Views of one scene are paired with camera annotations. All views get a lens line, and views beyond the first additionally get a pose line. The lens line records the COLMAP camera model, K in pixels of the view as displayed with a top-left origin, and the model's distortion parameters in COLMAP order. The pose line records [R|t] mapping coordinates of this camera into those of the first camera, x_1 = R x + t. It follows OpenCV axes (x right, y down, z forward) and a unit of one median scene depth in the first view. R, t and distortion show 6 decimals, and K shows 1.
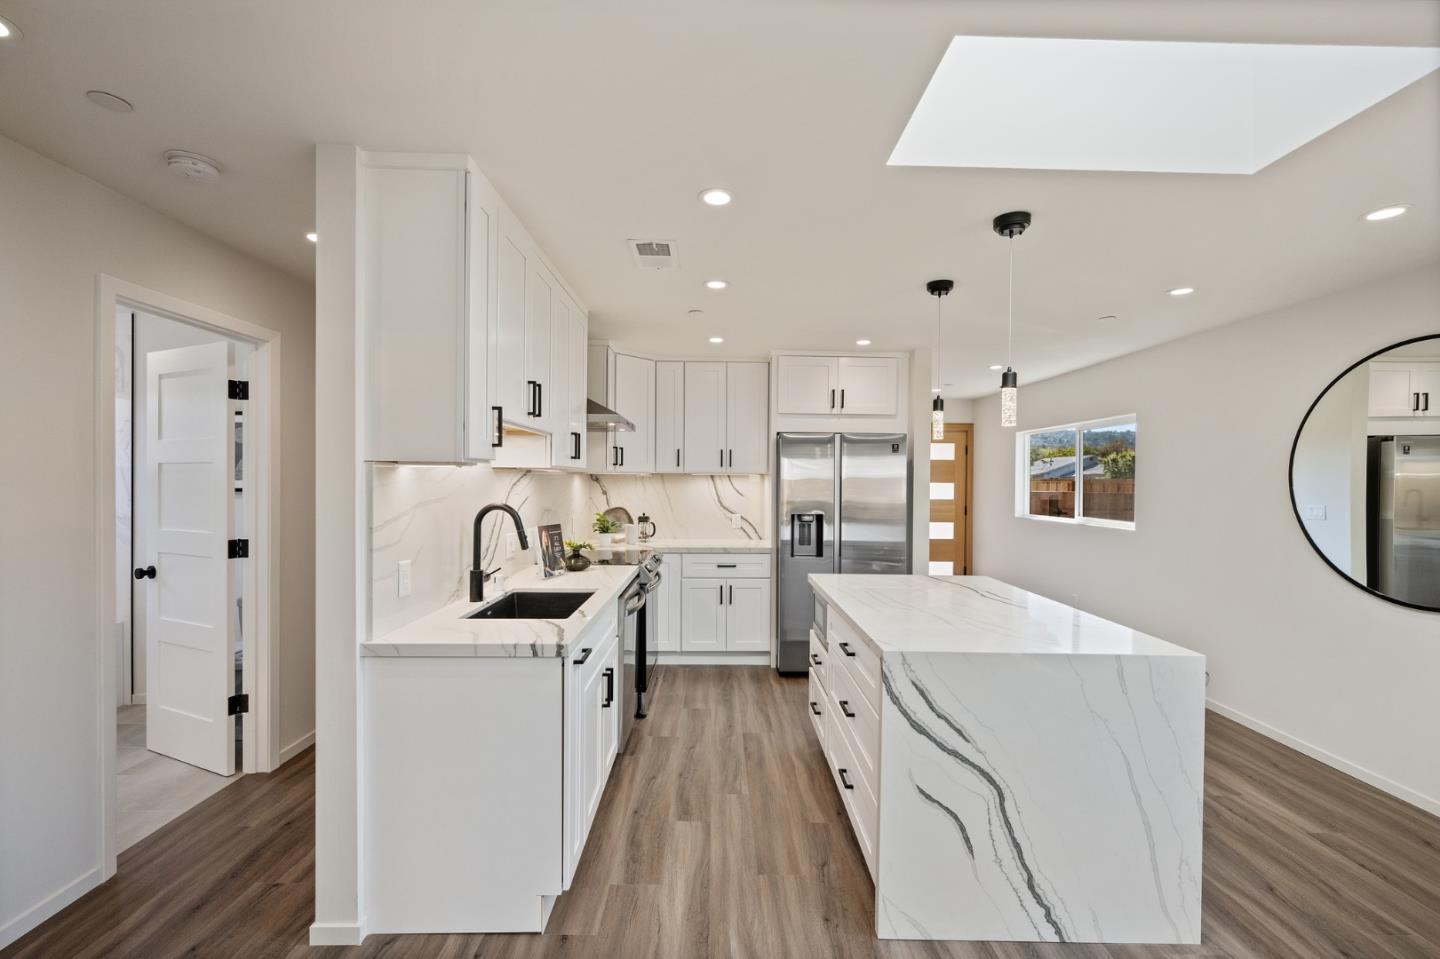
lens RADIAL K [[577.6, 0, 721.7], [0, 577.6, 482.2], [0, 0, 1]] dist [0.000892, 0.000274]
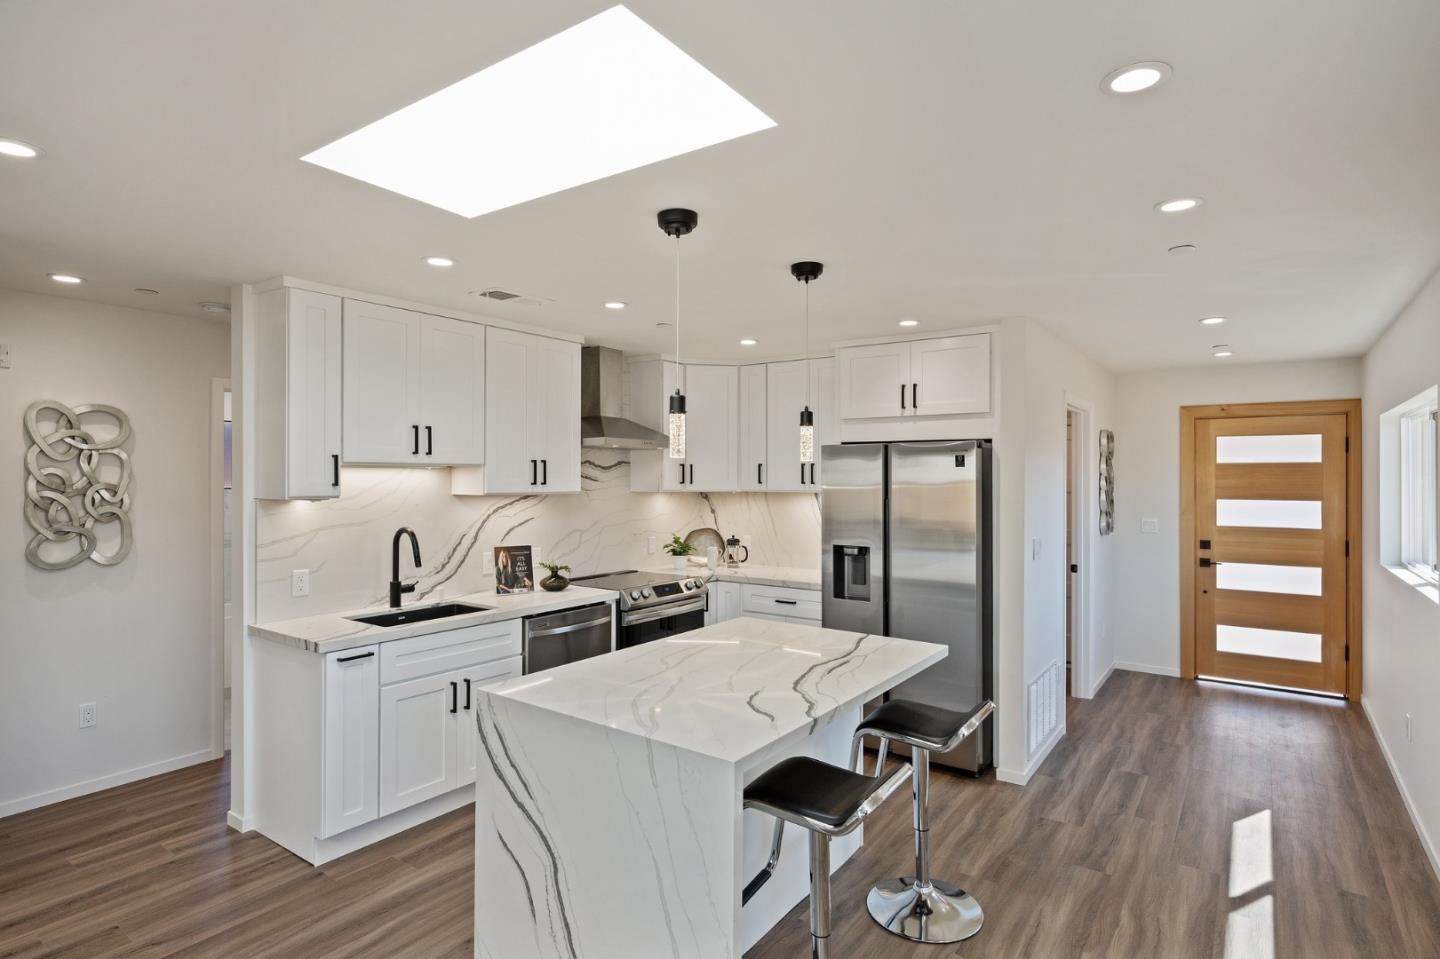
lens RADIAL K [[716.0, 0, 720.4], [0, 716.0, 477.6], [0, 0, 1]] dist [-0.002759, -0.000158]
pose [[0.821387, -0.007349, -0.570324, 0.807823], [0.001301, 0.999939, -0.011011, -0.040182], [0.570370, 0.008302, 0.821346, 0.120154]]
